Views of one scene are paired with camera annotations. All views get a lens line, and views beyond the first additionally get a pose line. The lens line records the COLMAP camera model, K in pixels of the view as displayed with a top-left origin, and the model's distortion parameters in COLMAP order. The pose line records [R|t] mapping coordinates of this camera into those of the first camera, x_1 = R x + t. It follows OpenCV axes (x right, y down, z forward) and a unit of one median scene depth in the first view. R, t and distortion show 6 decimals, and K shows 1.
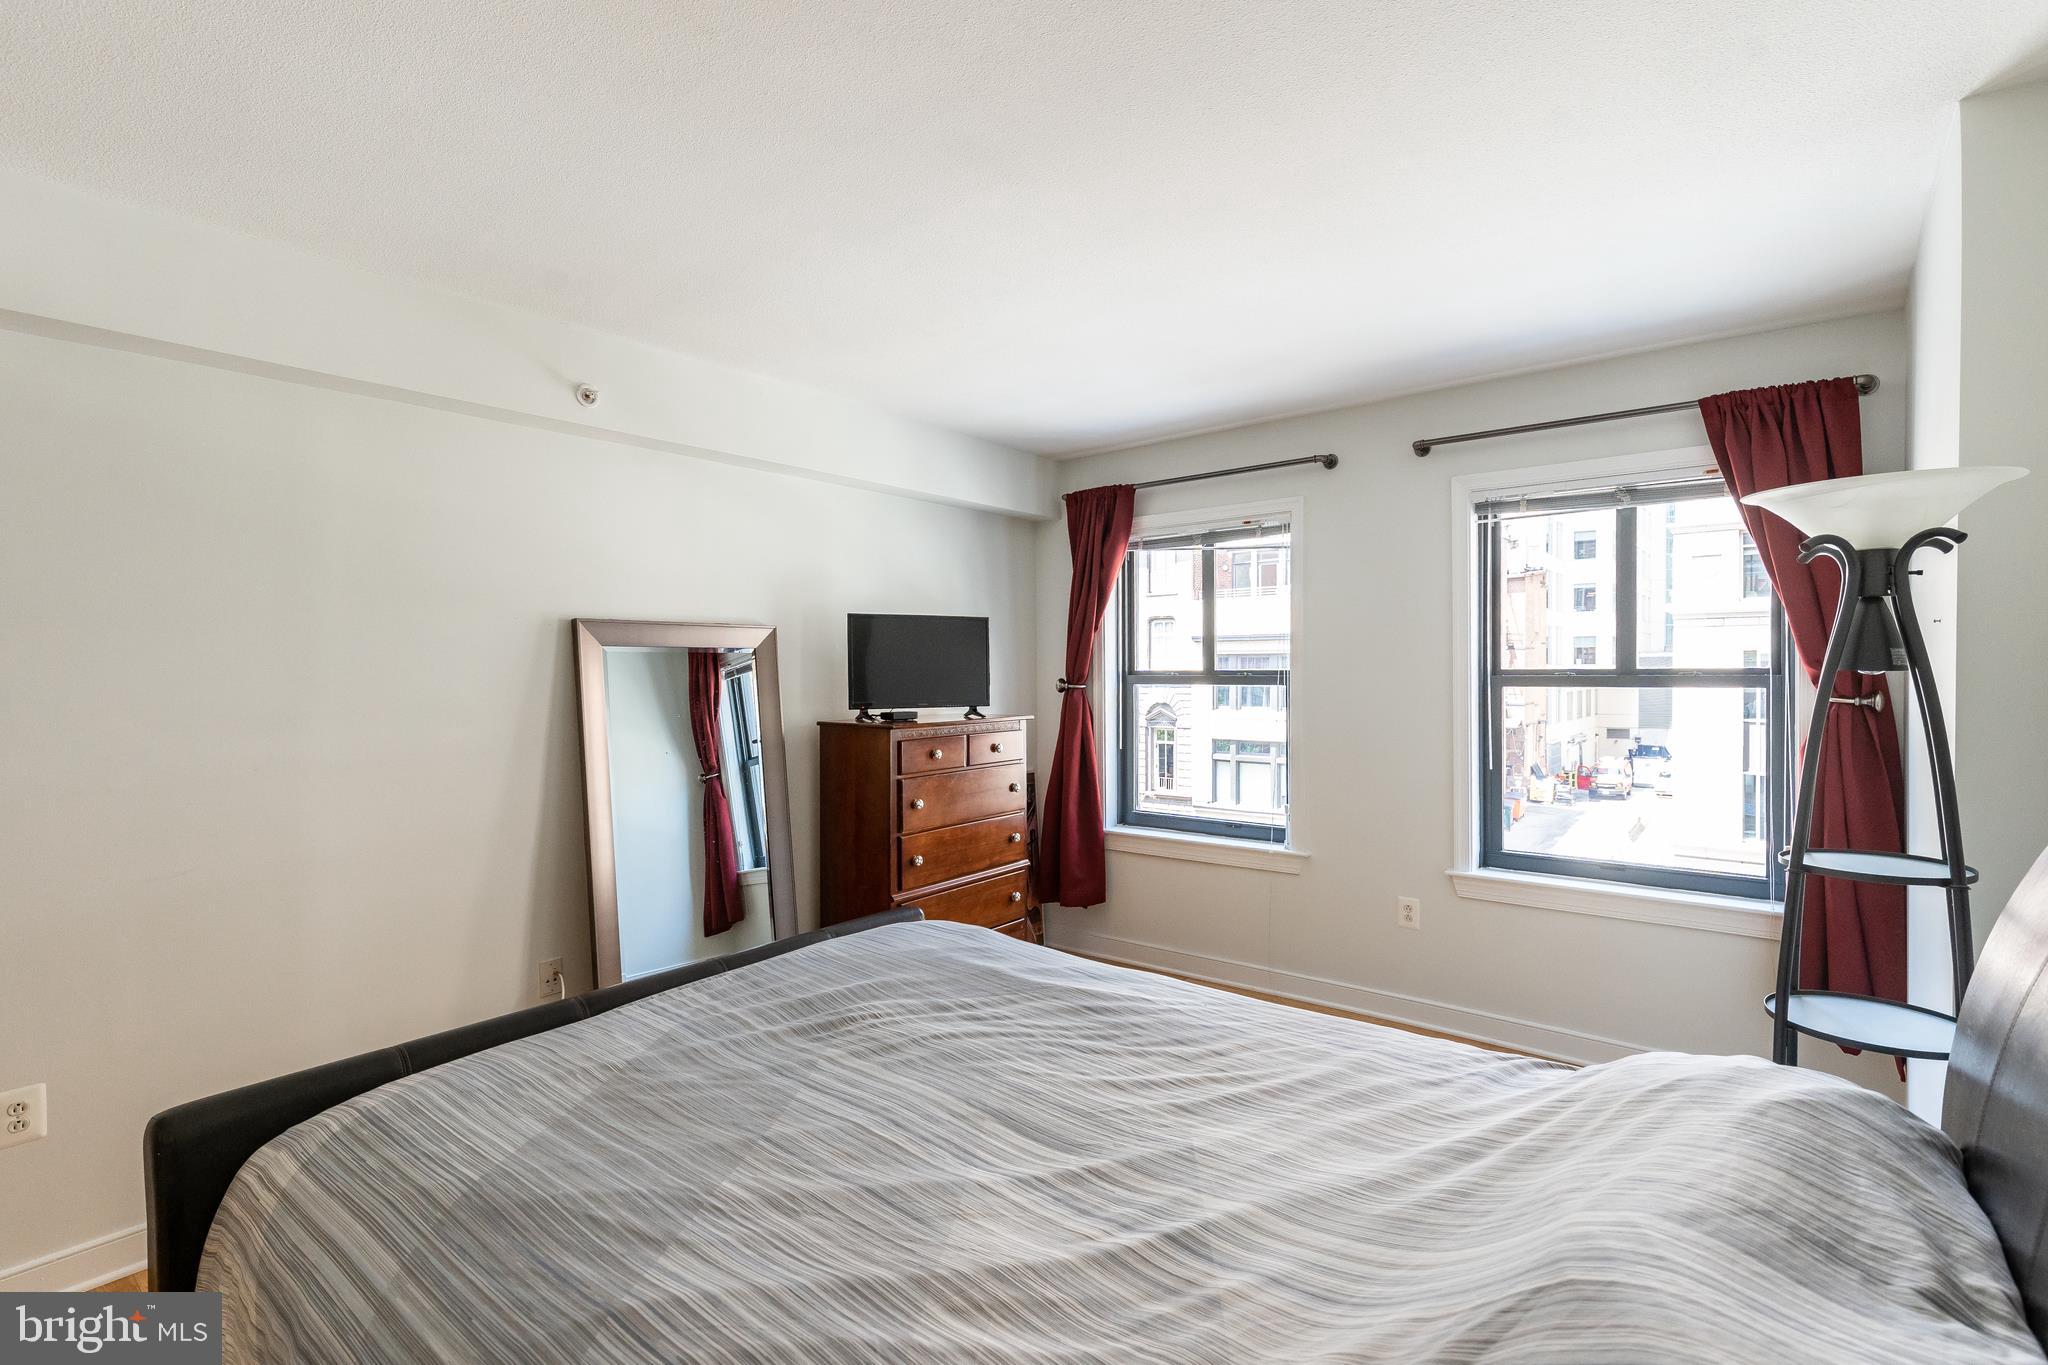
lens RADIAL K [[932.7, 0, 1024.0], [0, 932.7, 682.5], [0, 0, 1]] dist [0.006187, -0.001028]
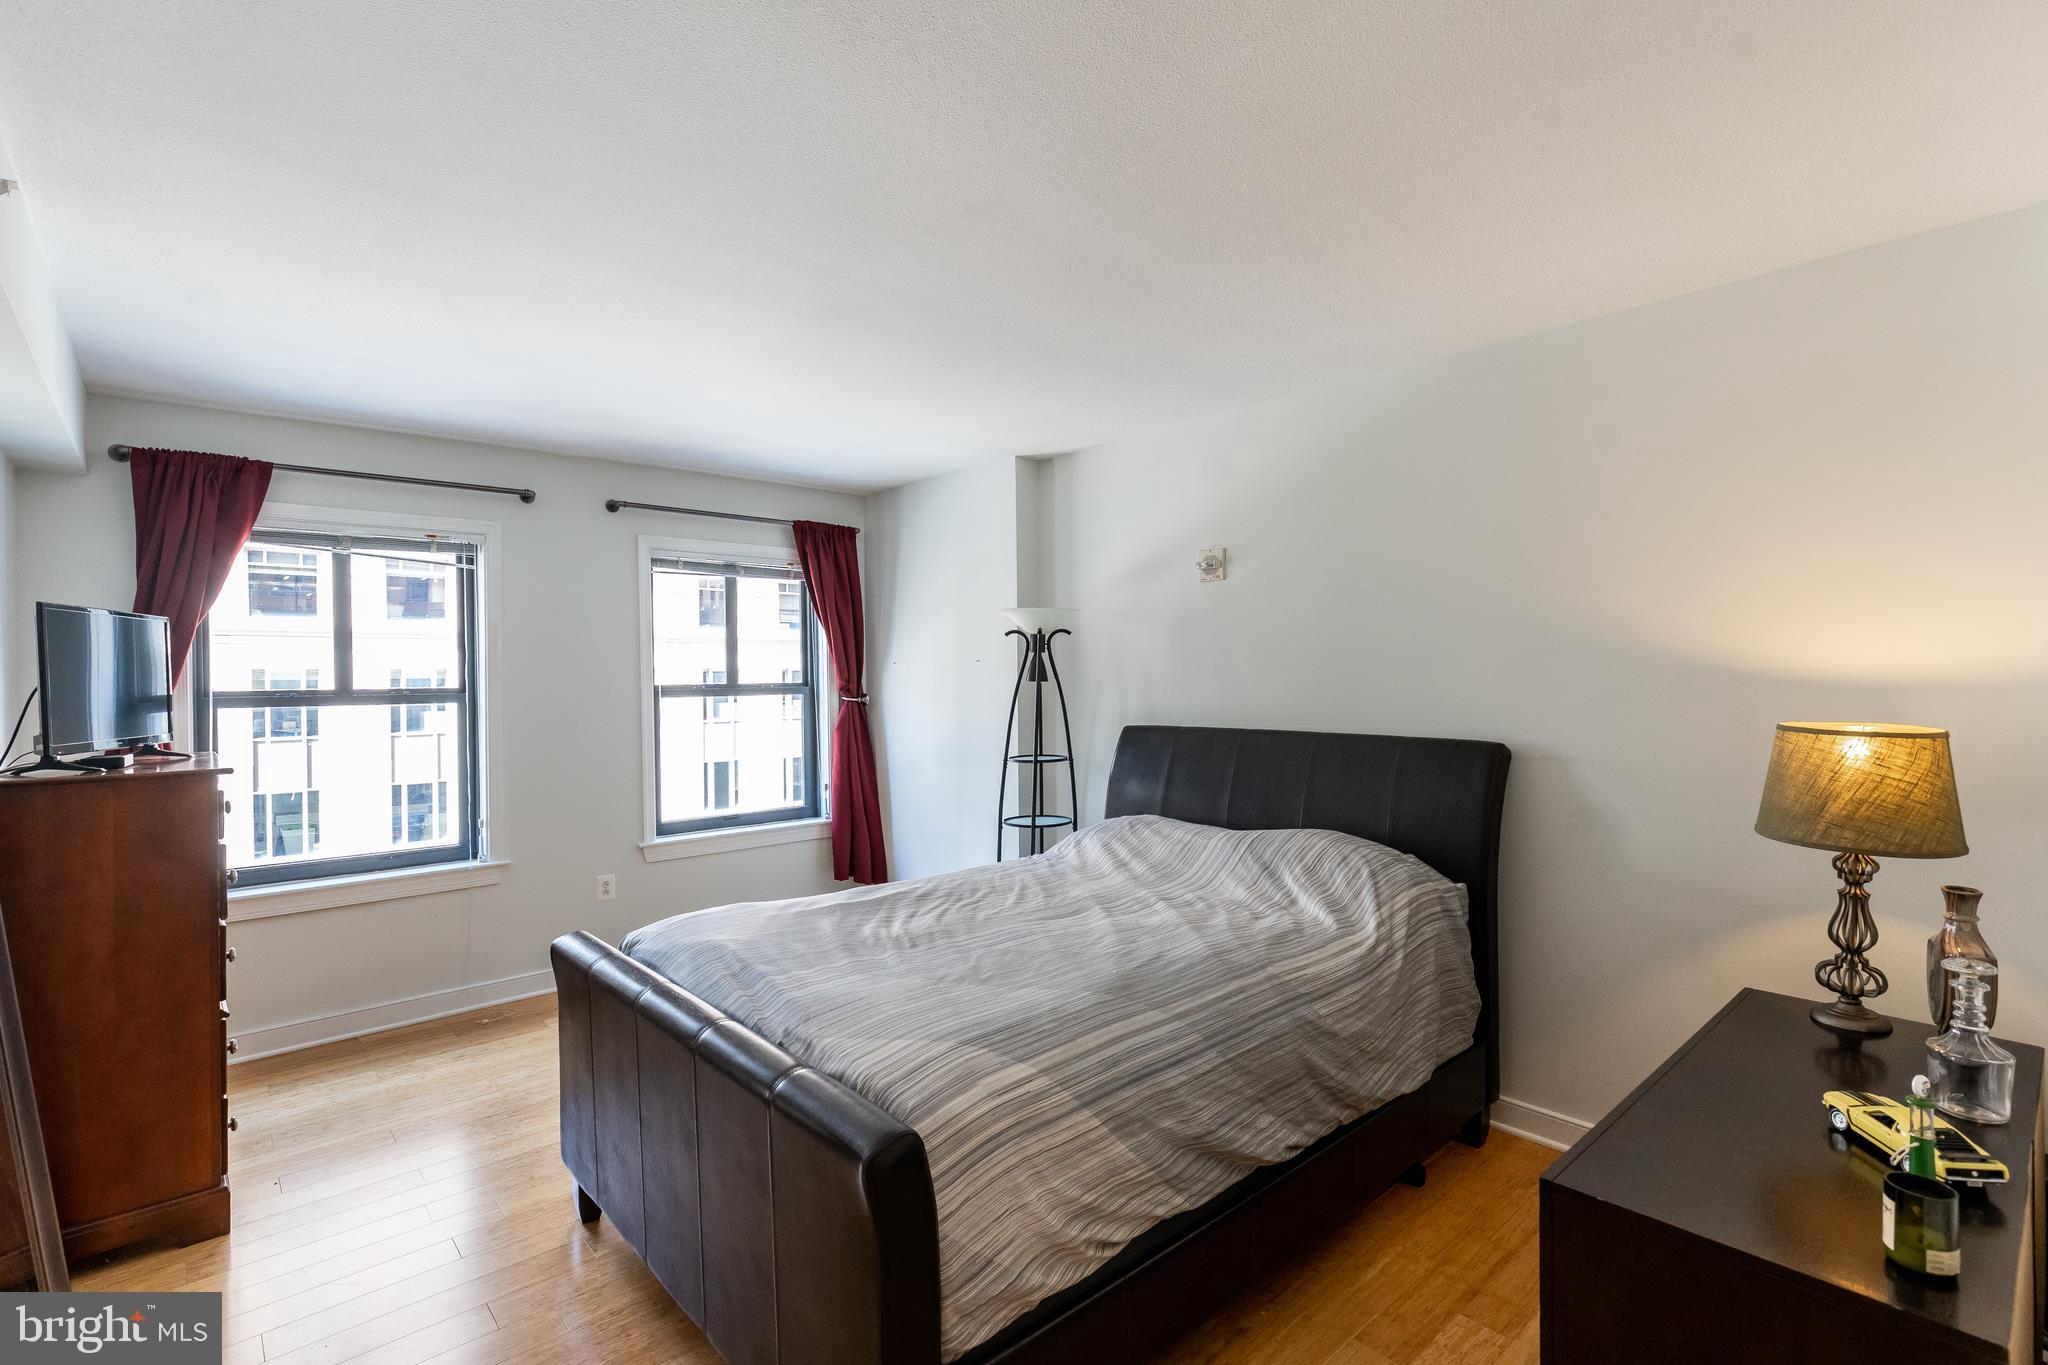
lens RADIAL K [[932.7, 0, 1024.0], [0, 932.7, 682.5], [0, 0, 1]] dist [0.006187, -0.001028]
pose [[0.180985, -0.003968, 0.983478, -0.807357], [0.023892, 0.999714, -0.000363, -0.005729], [-0.983196, 0.023563, 0.181028, 0.293589]]
